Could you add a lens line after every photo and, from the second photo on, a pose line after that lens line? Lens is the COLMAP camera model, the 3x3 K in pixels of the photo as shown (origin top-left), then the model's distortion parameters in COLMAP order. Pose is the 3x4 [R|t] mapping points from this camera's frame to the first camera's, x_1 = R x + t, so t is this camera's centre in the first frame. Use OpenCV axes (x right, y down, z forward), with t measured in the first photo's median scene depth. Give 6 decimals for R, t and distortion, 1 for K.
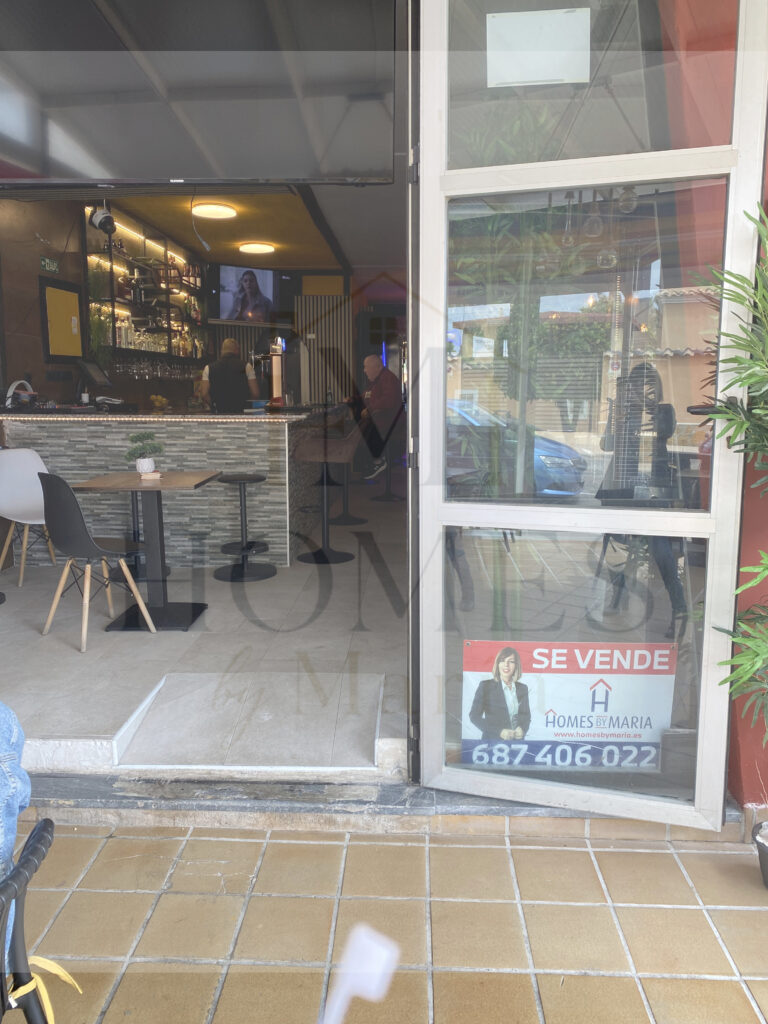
lens RADIAL K [[781.8, 0, 385.9], [0, 781.8, 514.7], [0, 0, 1]] dist [0.004018, -0.017466]
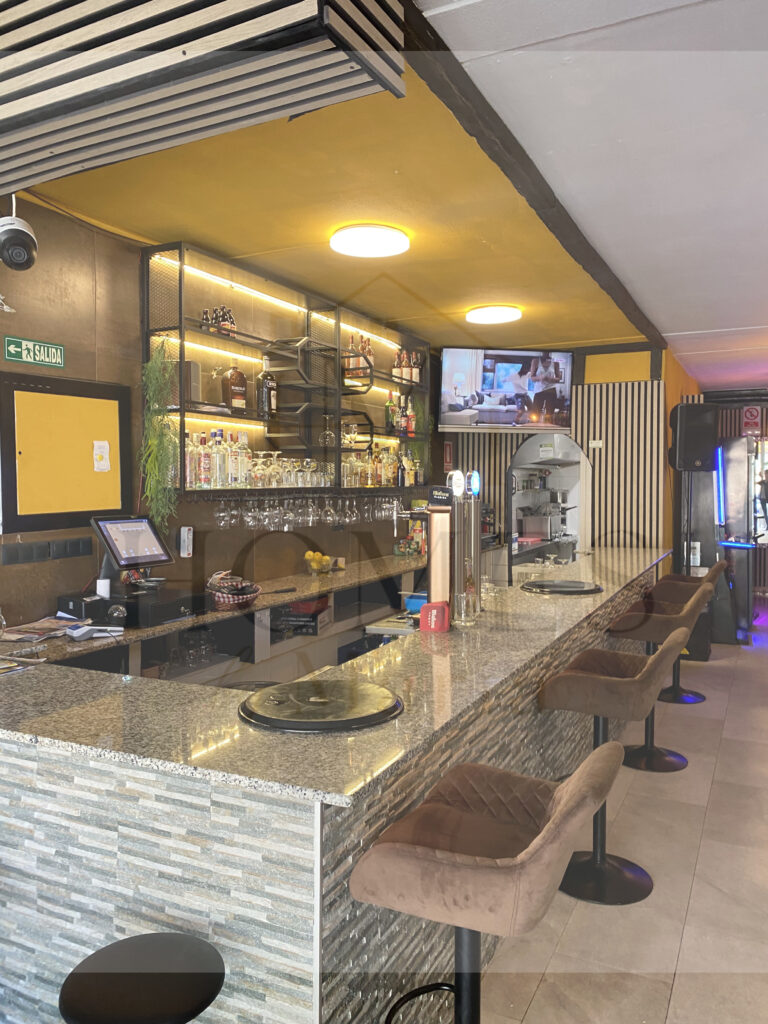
lens RADIAL K [[781.8, 0, 380.3], [0, 781.8, 521.6], [0, 0, 1]] dist [0.004018, -0.017466]
pose [[0.912580, 0.009223, -0.408794, 0.012864], [-0.054153, 0.993665, -0.098471, -0.128354], [0.405296, 0.112001, 0.907299, 0.486151]]
